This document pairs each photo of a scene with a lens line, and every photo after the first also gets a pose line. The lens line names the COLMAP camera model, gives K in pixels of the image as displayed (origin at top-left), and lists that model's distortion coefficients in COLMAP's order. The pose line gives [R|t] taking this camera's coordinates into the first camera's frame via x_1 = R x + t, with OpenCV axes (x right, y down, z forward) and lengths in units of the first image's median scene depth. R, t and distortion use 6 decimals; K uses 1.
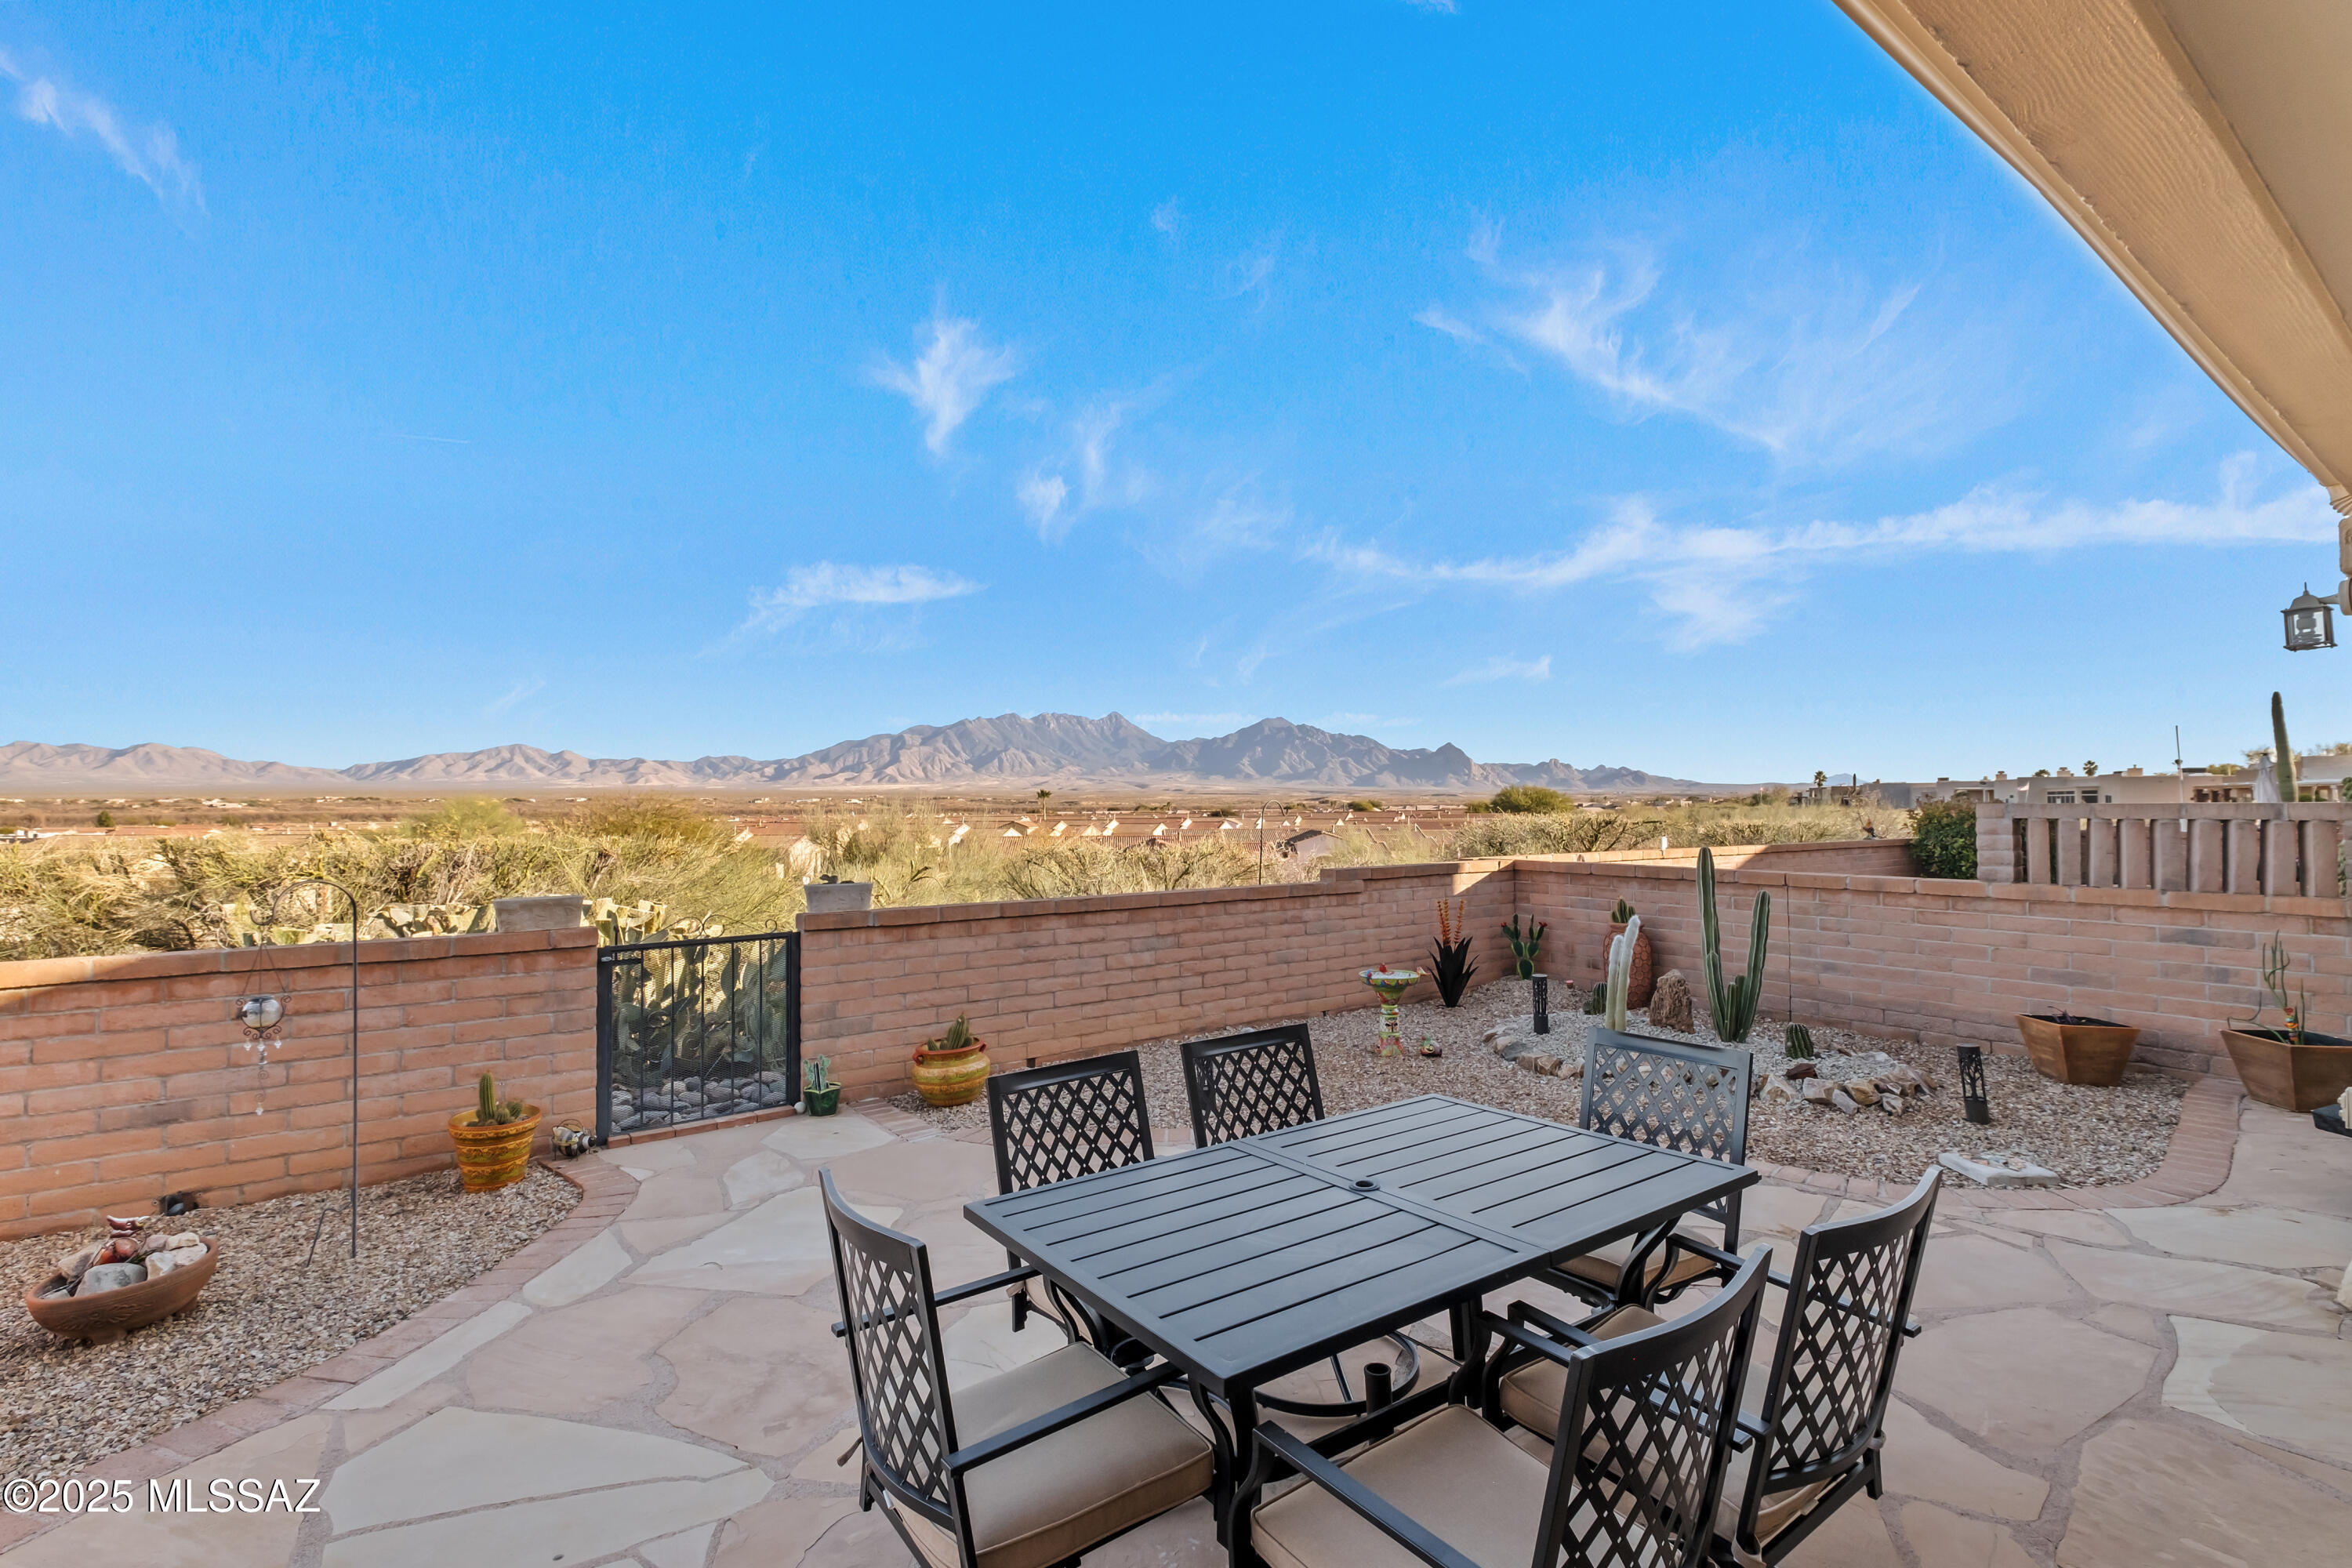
lens RADIAL K [[1028.1, 0, 1164.9], [0, 1028.1, 784.4], [0, 0, 1]] dist [0.010182, -0.010269]
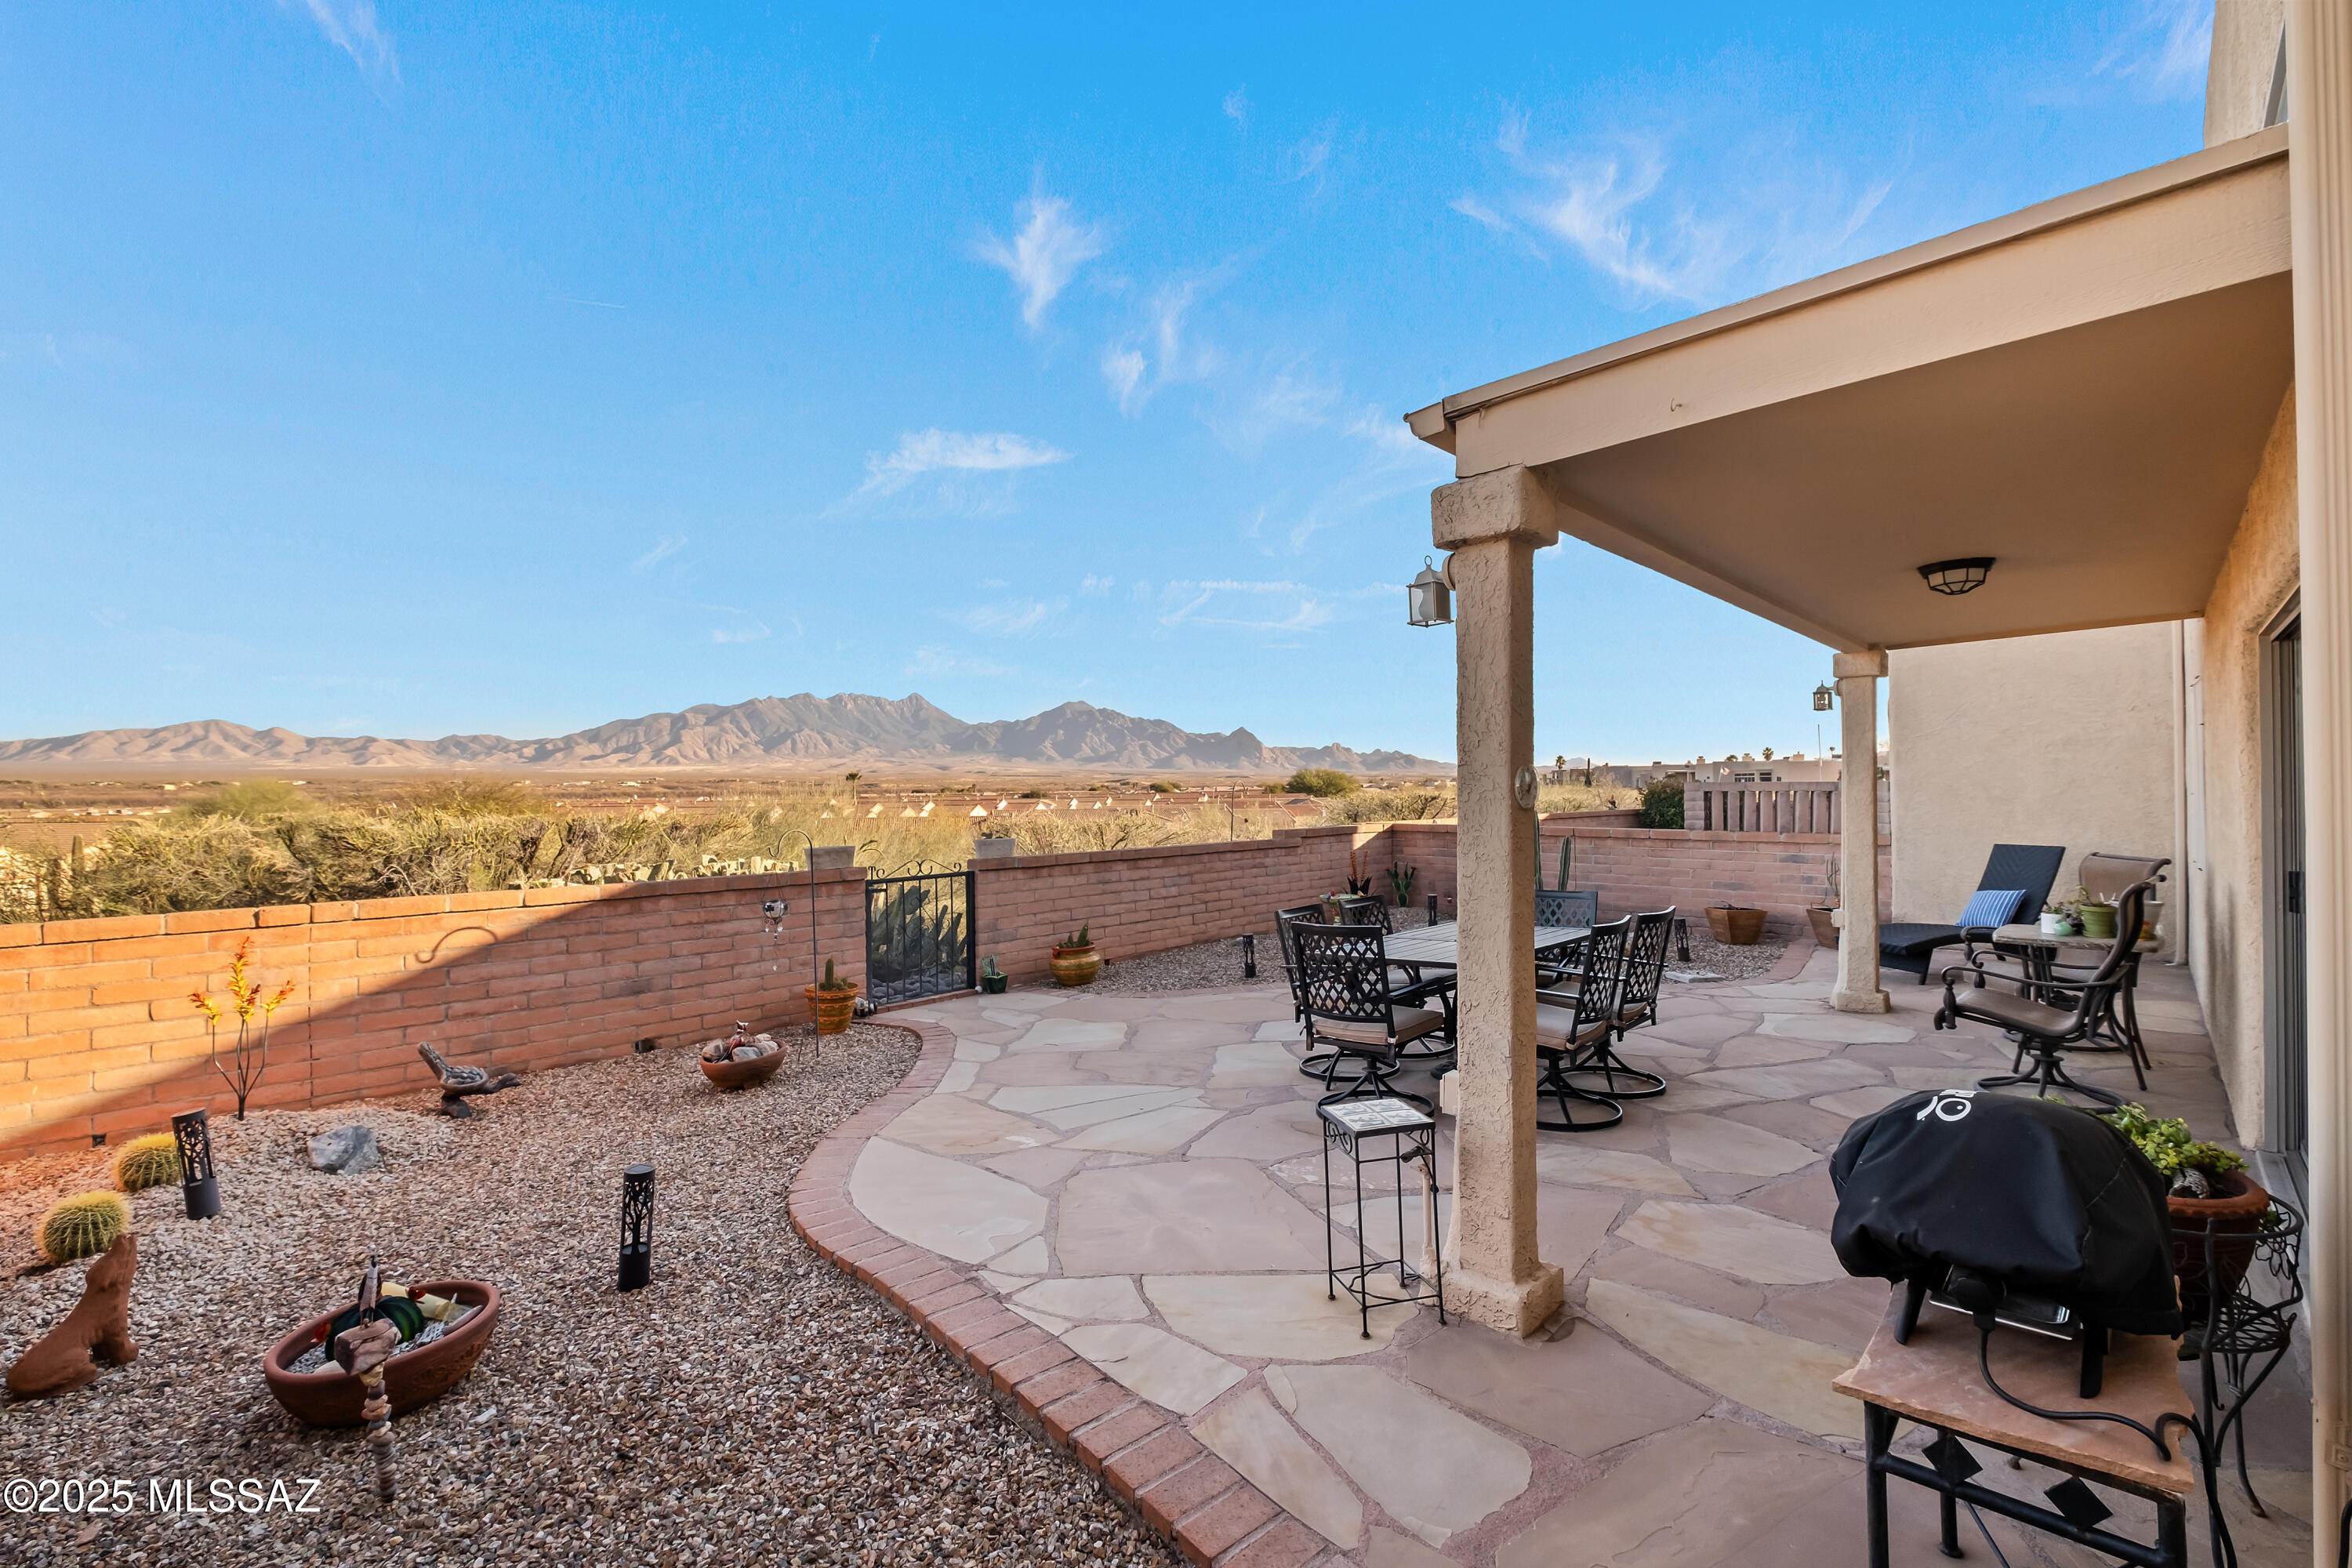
lens RADIAL K [[1028.1, 0, 1164.9], [0, 1028.1, 784.4], [0, 0, 1]] dist [0.010182, -0.010269]
pose [[0.979663, -0.002338, 0.200638, -0.247683], [-0.001140, 0.999851, 0.017217, -0.003192], [-0.200649, -0.017096, 0.979514, -0.310035]]
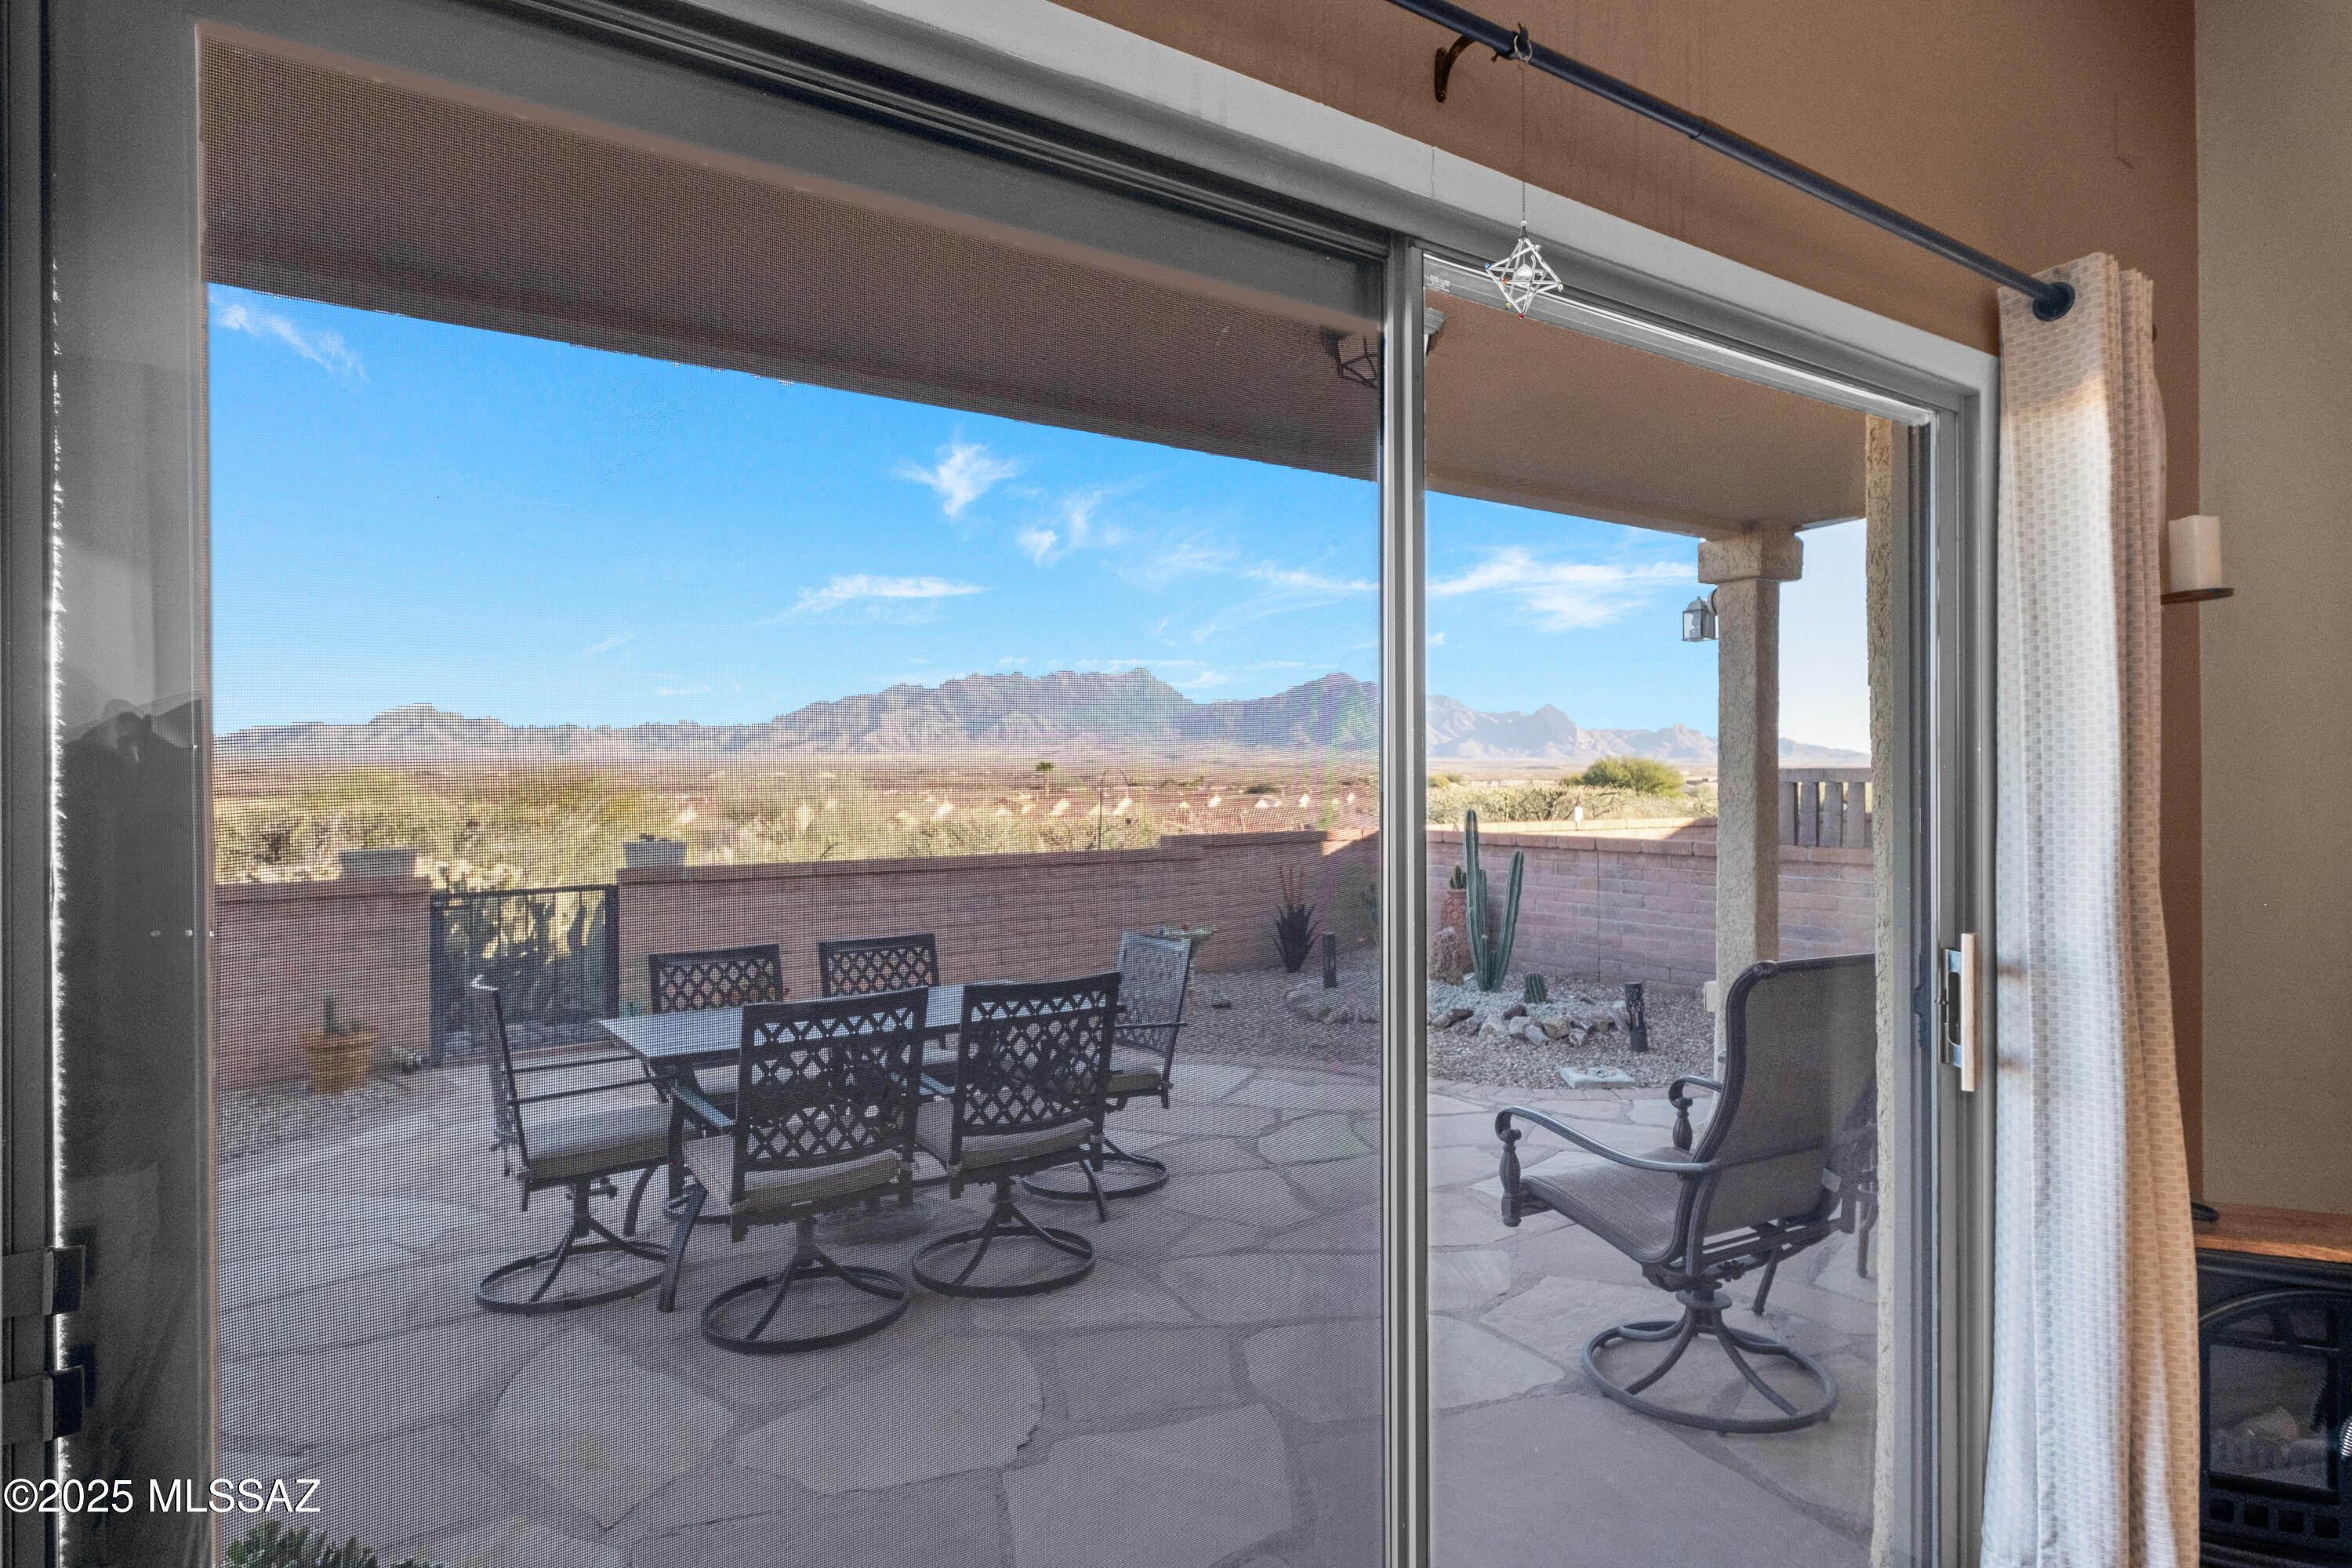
lens RADIAL K [[1261.0, 0, 1176.0], [0, 1261.0, 784.0], [0, 0, 1]] dist [0.003744, 0.000251]
pose [[0.999601, 0.000158, -0.028237, 0.182901], [0.000491, 0.999736, 0.022952, 0.002919], [0.028234, -0.022957, 0.999338, -0.215902]]
